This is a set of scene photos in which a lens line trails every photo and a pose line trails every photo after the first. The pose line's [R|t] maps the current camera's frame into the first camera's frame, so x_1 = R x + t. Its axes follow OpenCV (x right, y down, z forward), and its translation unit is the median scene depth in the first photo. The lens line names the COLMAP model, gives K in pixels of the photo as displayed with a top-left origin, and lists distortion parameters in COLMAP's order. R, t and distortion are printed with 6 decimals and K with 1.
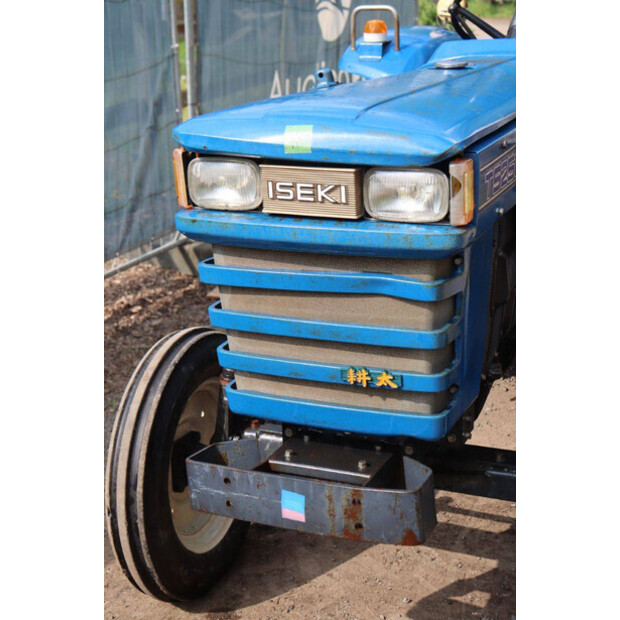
lens RADIAL K [[1188.7, 0, 310.0], [0, 1188.7, 310.0], [0, 0, 1]] dist [0.320147, 0.010623]
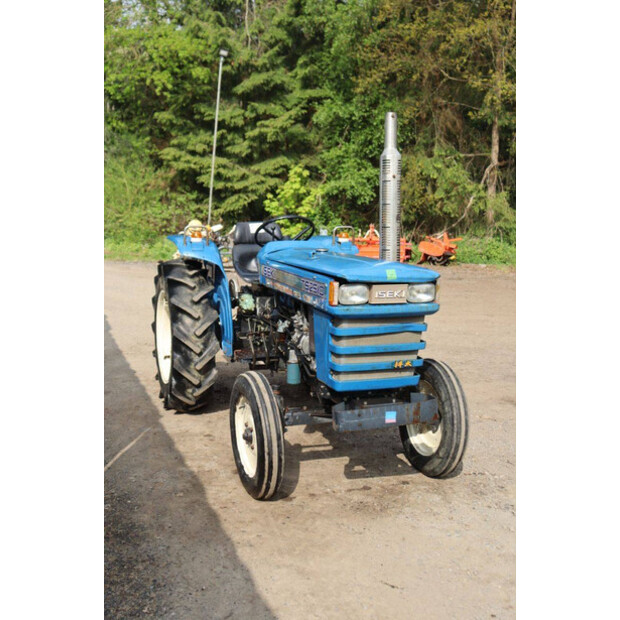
lens RADIAL K [[768.0, 0, 310.0], [0, 768.0, 310.0], [0, 0, 1]] dist [0.011463, 0.080980]
pose [[0.716186, -0.066595, 0.694725, -1.305858], [0.158531, 0.984939, -0.069014, 0.025030], [-0.679665, 0.159562, 0.715957, -0.095047]]
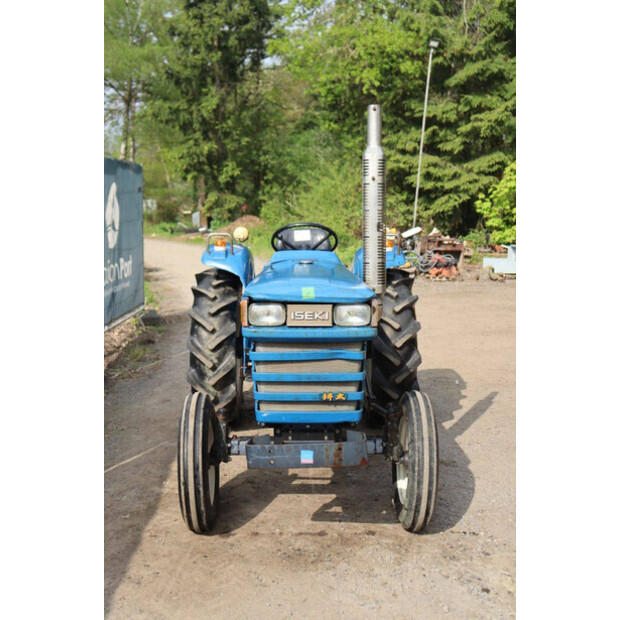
lens RADIAL K [[802.6, 0, 310.0], [0, 802.6, 310.0], [0, 0, 1]] dist [-0.023214, 0.345082]
pose [[0.909806, -0.035225, 0.413536, -0.636577], [0.091721, 0.988820, -0.117566, 0.072170], [-0.404771, 0.144893, 0.902866, -0.398714]]
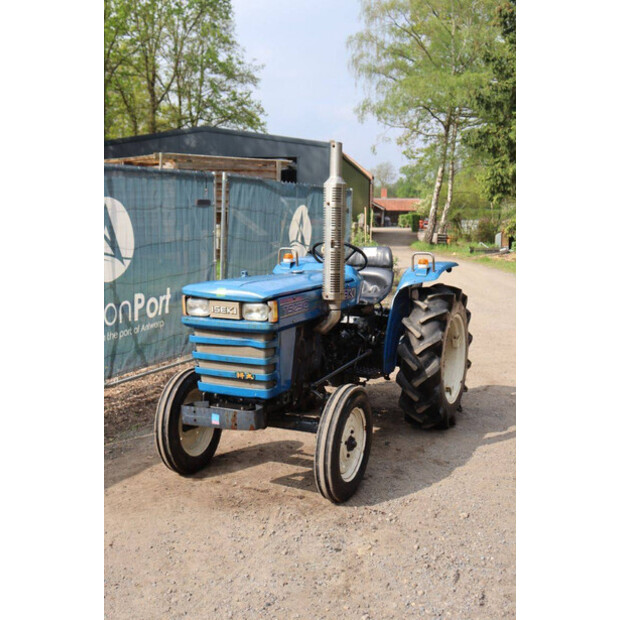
lens RADIAL K [[802.6, 0, 310.0], [0, 802.6, 310.0], [0, 0, 1]] dist [-0.023214, 0.345082]
pose [[0.998614, 0.036306, -0.038103, 0.285366], [-0.041763, 0.987203, -0.153905, 0.198360], [0.032028, 0.155283, 0.987351, -0.960492]]
